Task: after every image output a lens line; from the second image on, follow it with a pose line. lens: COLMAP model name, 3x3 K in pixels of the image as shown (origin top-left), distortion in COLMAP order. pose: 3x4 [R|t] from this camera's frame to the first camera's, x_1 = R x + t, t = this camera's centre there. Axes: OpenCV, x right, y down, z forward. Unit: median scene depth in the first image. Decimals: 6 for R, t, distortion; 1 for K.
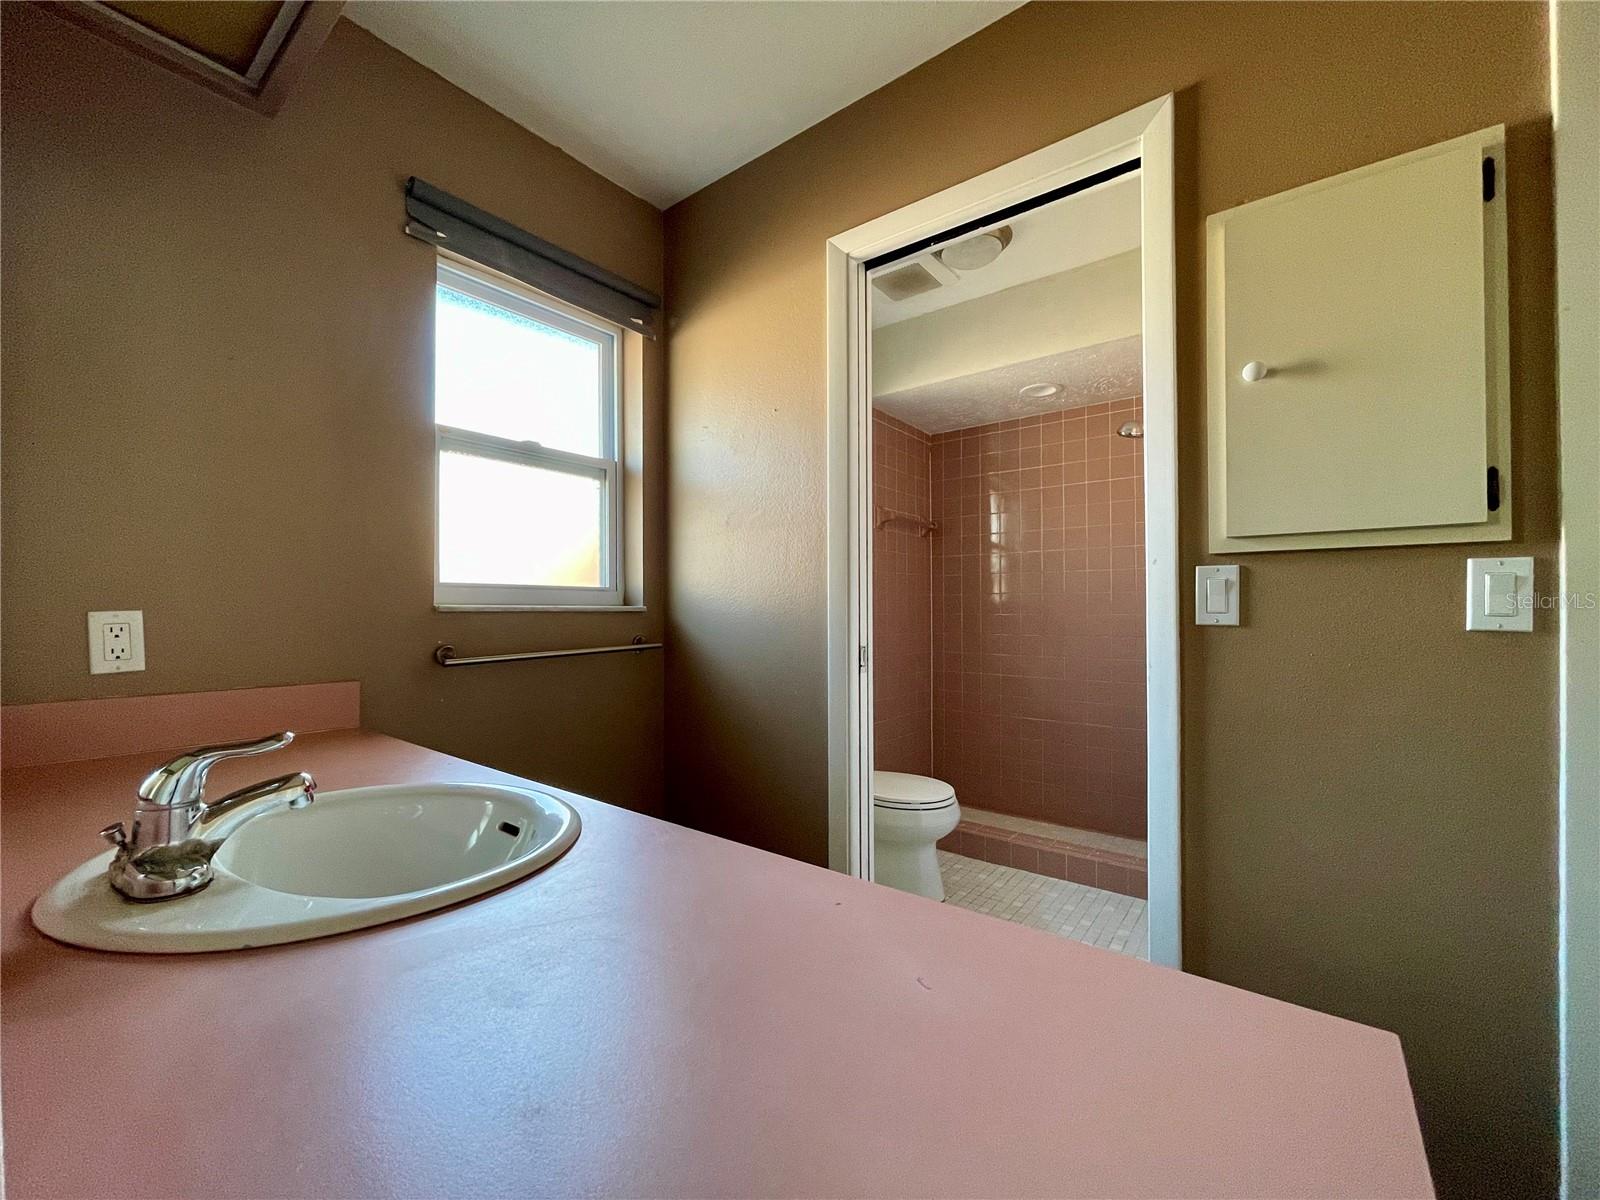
lens RADIAL K [[646.4, 0, 794.7], [0, 646.4, 601.2], [0, 0, 1]] dist [-0.002092, 0.000362]
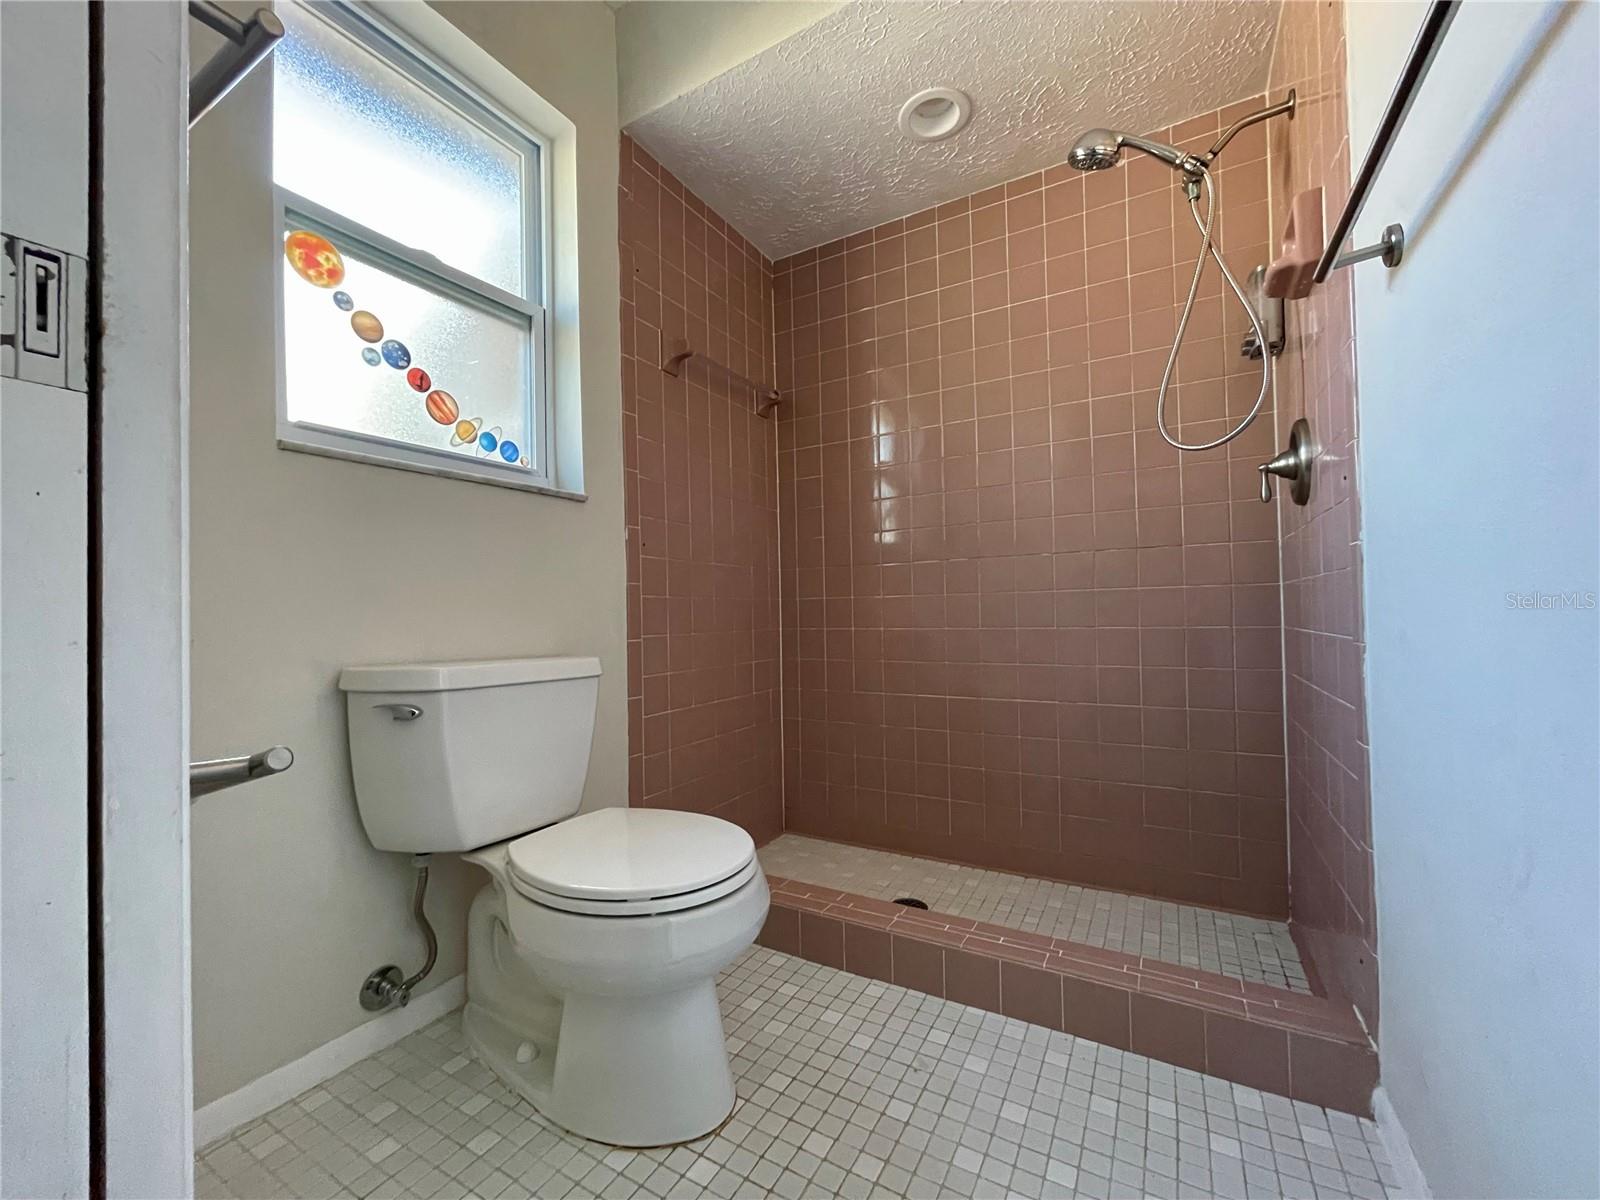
lens RADIAL K [[646.4, 0, 794.7], [0, 646.4, 601.2], [0, 0, 1]] dist [-0.002092, 0.000362]
pose [[0.990695, -0.016444, 0.135105, 0.250202], [0.017320, 0.999836, -0.005312, 0.148106], [-0.134995, 0.007603, 0.990817, 0.650748]]
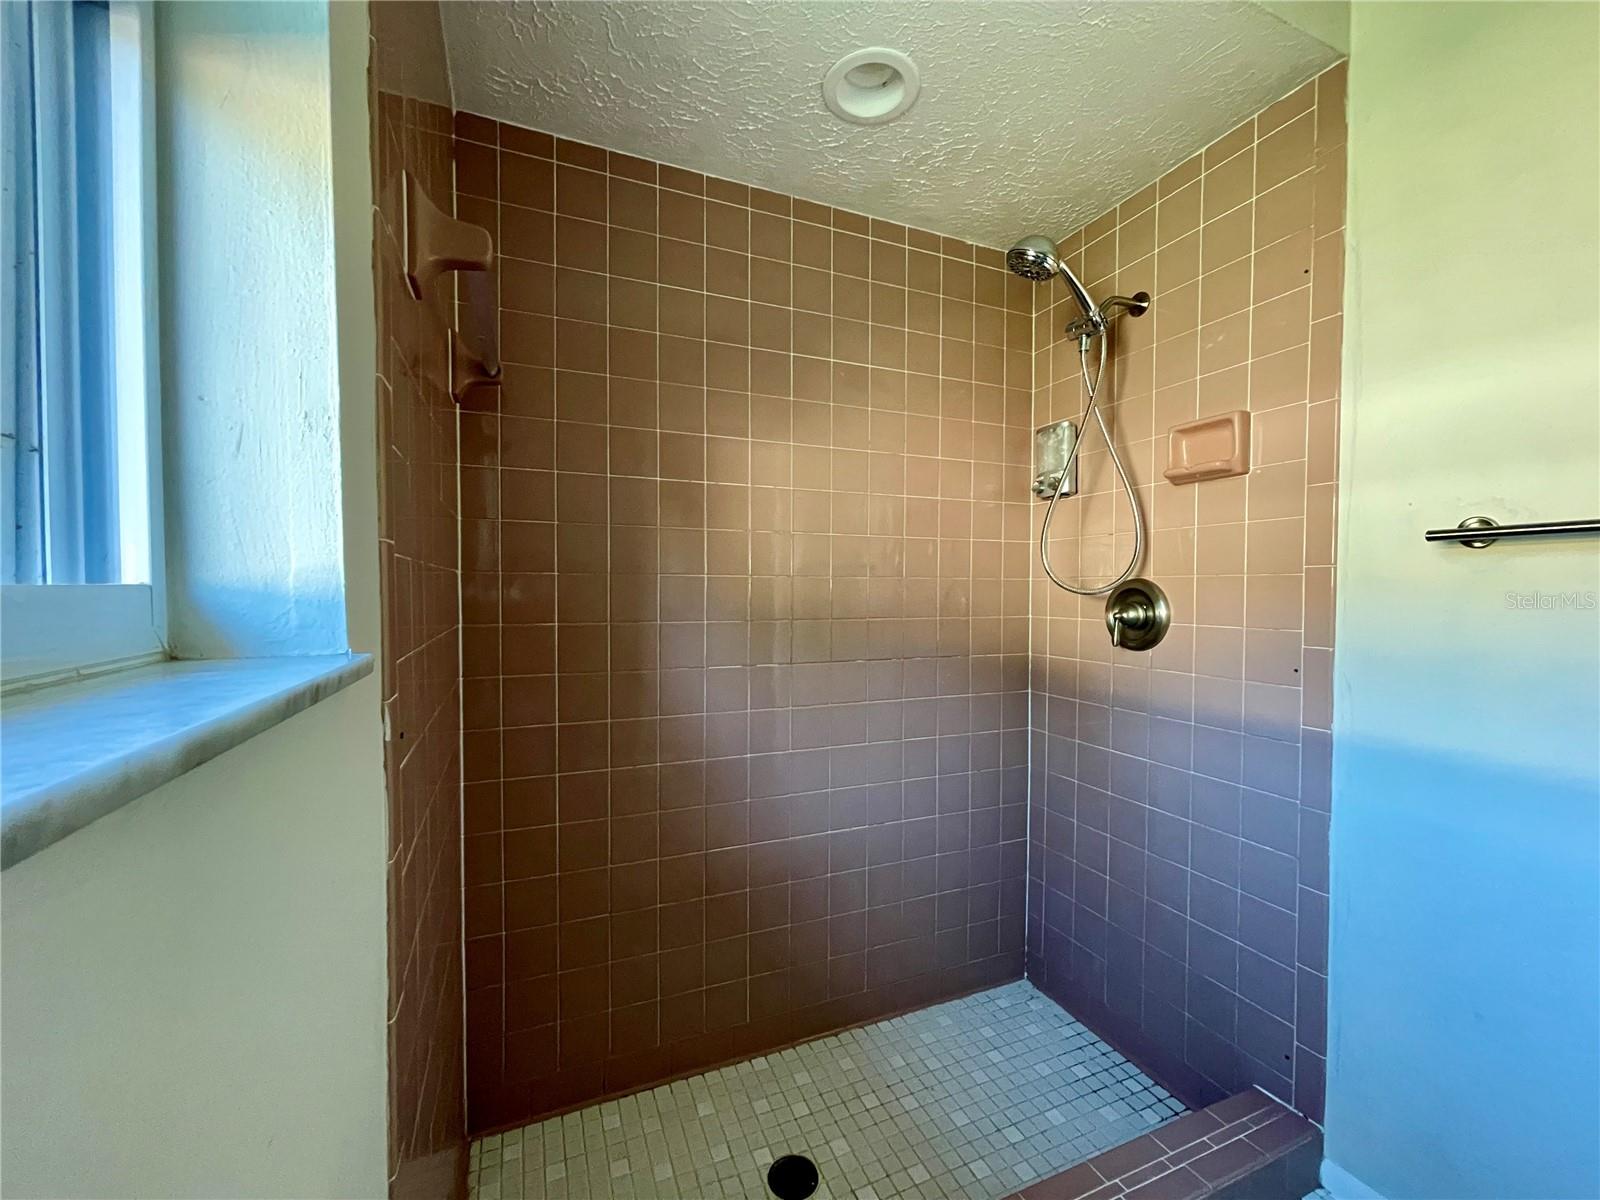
lens RADIAL K [[646.4, 0, 794.7], [0, 646.4, 601.2], [0, 0, 1]] dist [-0.002092, 0.000362]
pose [[0.492945, -0.016012, 0.869913, -0.013970], [-0.016999, 0.999463, 0.028029, -0.013057], [-0.869894, -0.028604, 0.492408, 1.190150]]
